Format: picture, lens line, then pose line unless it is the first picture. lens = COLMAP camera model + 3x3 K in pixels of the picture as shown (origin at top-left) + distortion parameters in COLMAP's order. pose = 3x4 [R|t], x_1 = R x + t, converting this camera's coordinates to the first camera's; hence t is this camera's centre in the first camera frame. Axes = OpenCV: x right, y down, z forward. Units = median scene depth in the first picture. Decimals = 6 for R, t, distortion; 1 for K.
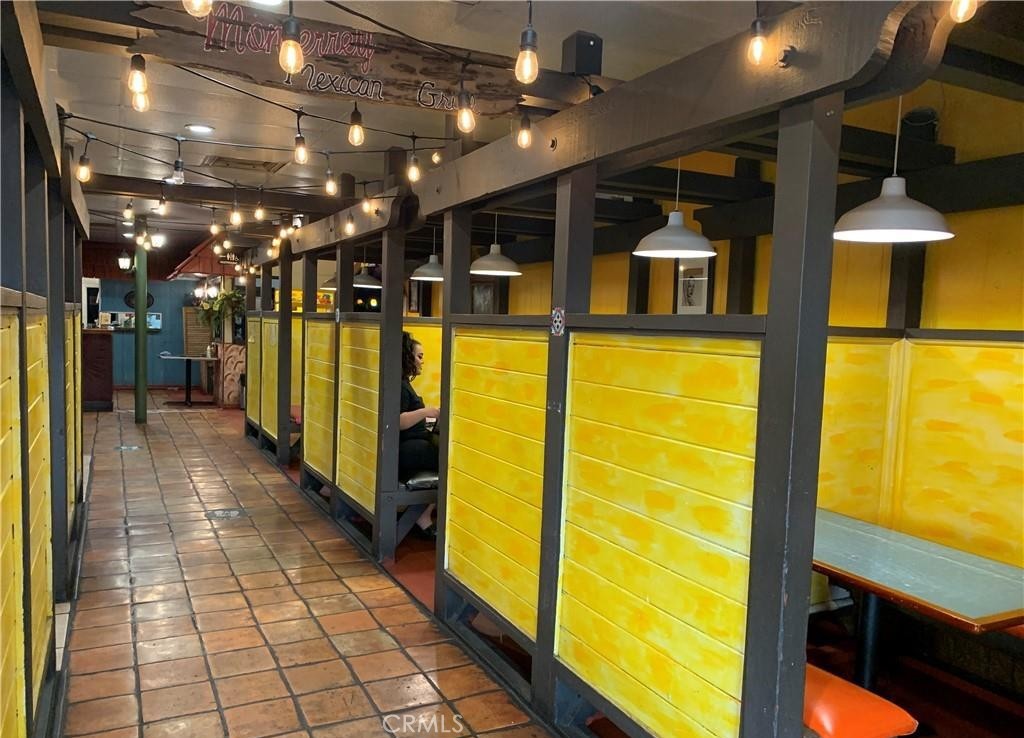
lens RADIAL K [[772.0, 0, 512.0], [0, 772.0, 385.4], [0, 0, 1]] dist [0.031799, -0.067153]
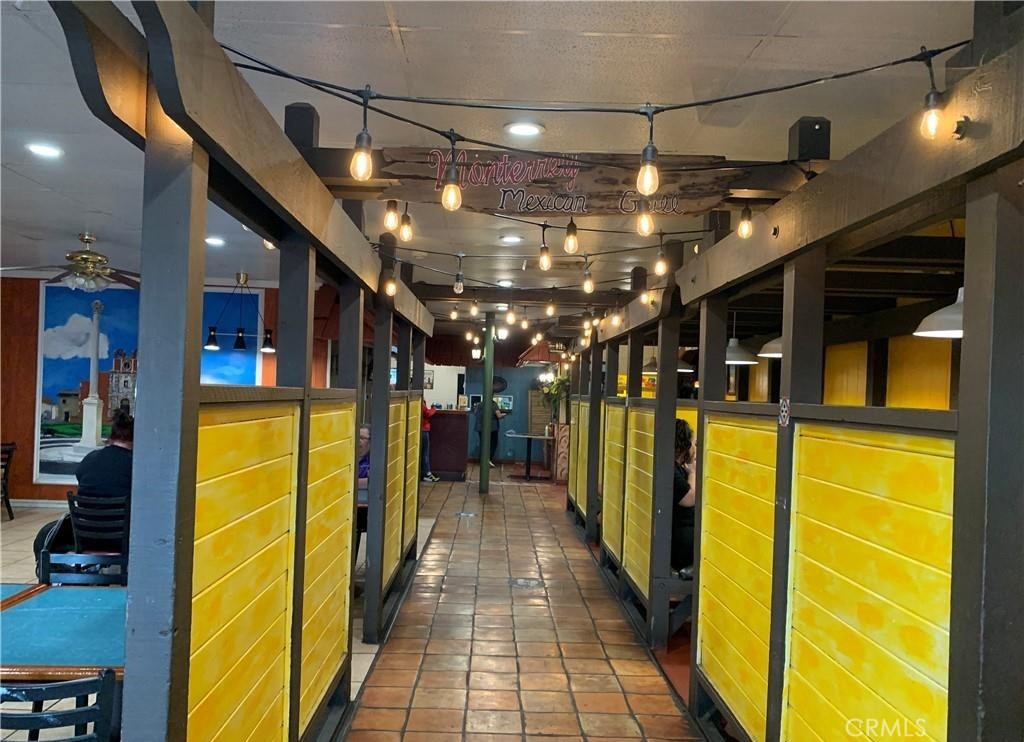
lens RADIAL K [[771.7, 0, 510.4], [0, 771.7, 386.2], [0, 0, 1]] dist [0.044100, -0.121017]
pose [[0.896327, -0.006012, -0.443352, 0.127128], [-0.039381, 0.994877, -0.093108, -0.008234], [0.441641, 0.100914, 0.891499, -0.002779]]
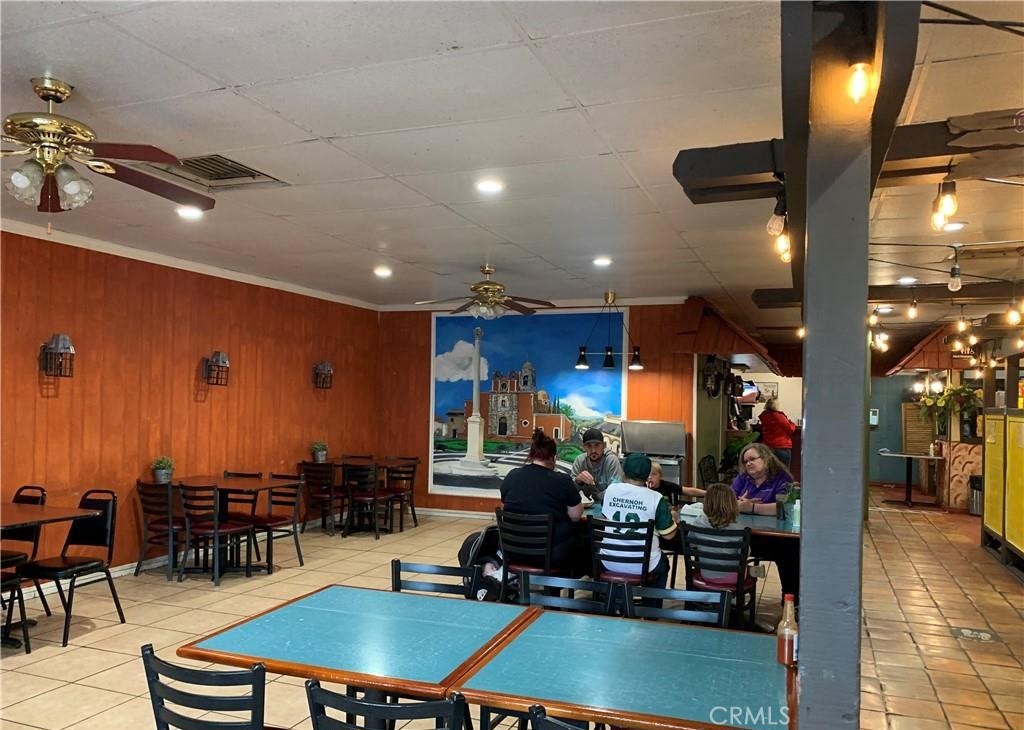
lens RADIAL K [[762.2, 0, 473.7], [0, 762.2, 382.9], [0, 0, 1]] dist [0.006201, -0.034346]
pose [[0.628709, -0.036805, -0.776769, -0.054464], [-0.058336, 0.993833, -0.094307, -0.012672], [0.775449, 0.104605, 0.622684, -0.051087]]
